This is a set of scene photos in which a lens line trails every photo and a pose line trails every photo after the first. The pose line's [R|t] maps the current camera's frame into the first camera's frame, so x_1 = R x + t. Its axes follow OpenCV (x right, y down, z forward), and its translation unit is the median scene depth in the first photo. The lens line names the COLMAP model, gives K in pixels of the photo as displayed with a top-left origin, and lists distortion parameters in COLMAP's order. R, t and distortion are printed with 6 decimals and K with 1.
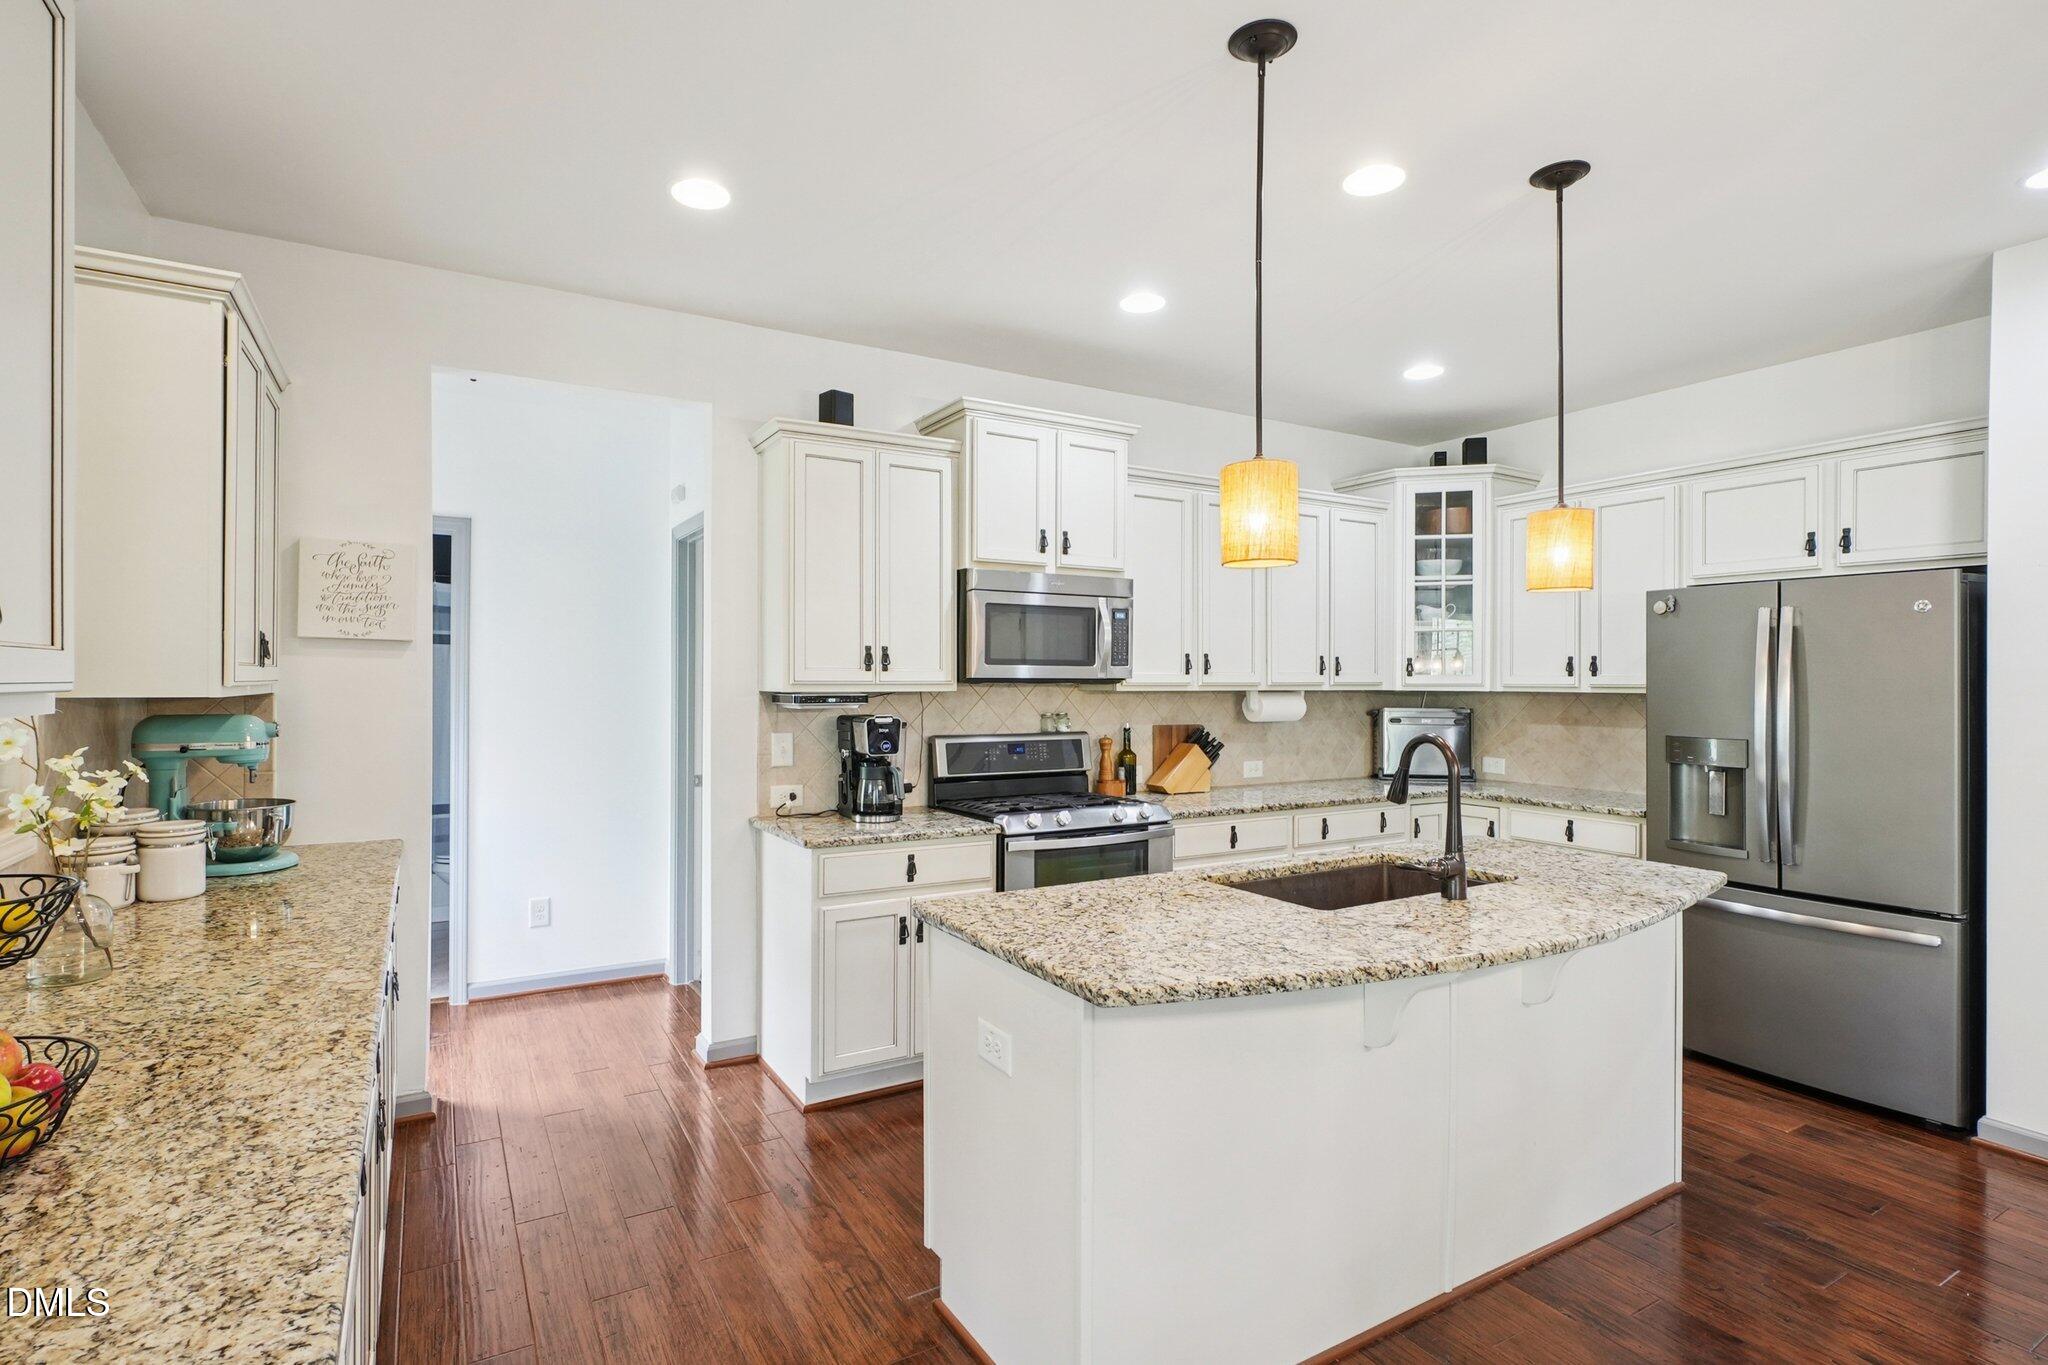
lens RADIAL K [[1003.2, 0, 990.3], [0, 1003.2, 668.8], [0, 0, 1]] dist [0.004798, 0.004528]
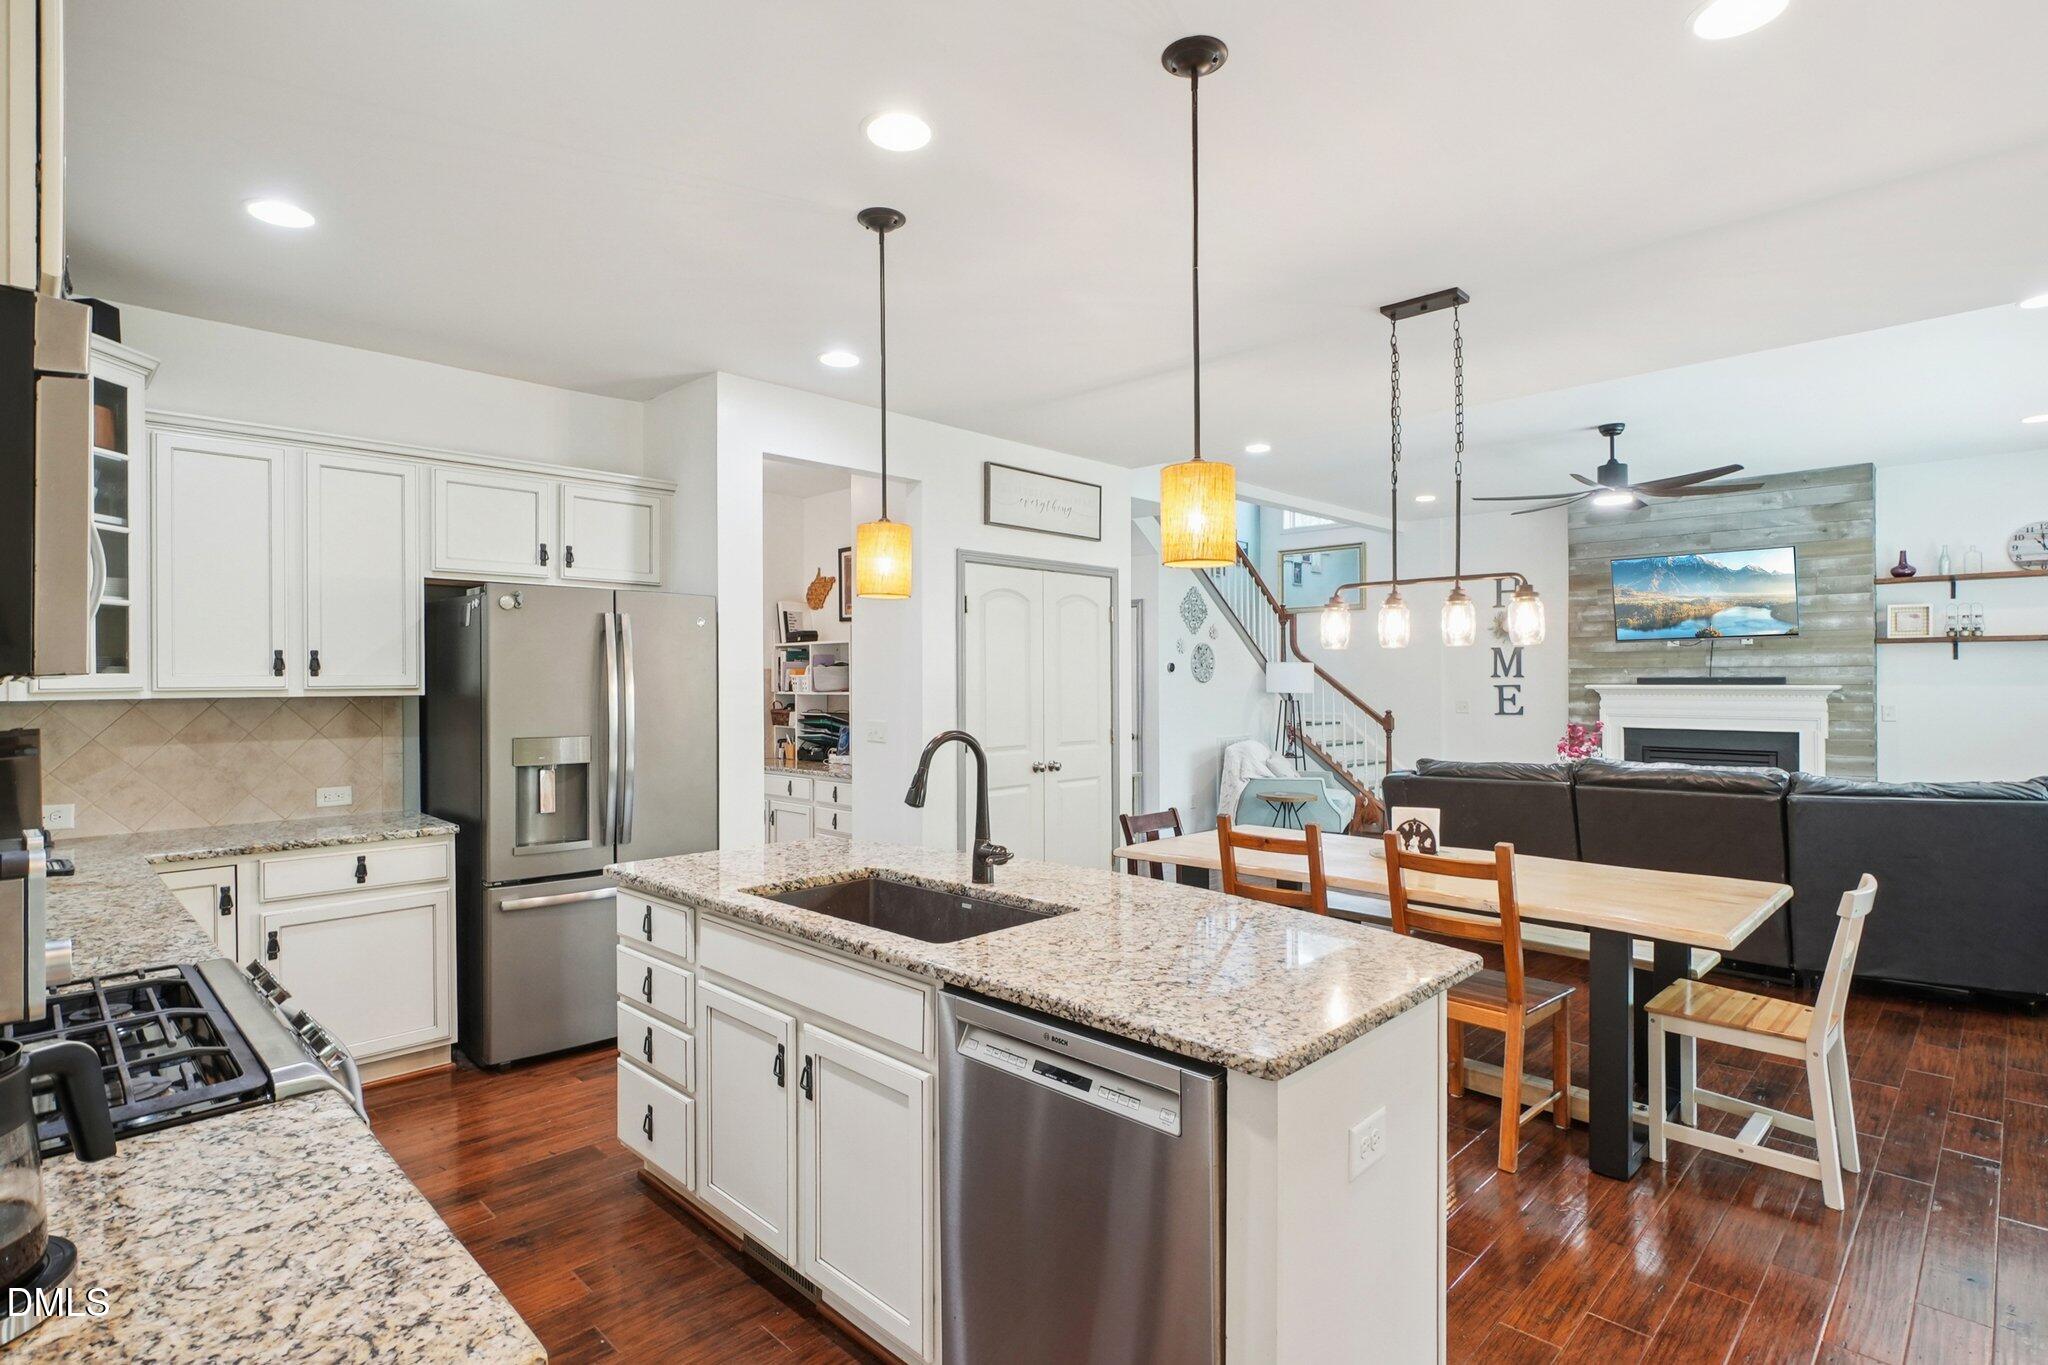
lens RADIAL K [[1003.2, 0, 1005.2], [0, 1003.2, 674.1], [0, 0, 1]] dist [0.004798, 0.004528]
pose [[-0.262888, 0.000247, 0.964826, -0.302770], [-0.006170, 0.999979, -0.001938, 0.003902], [-0.964807, -0.006462, -0.262881, 0.658381]]
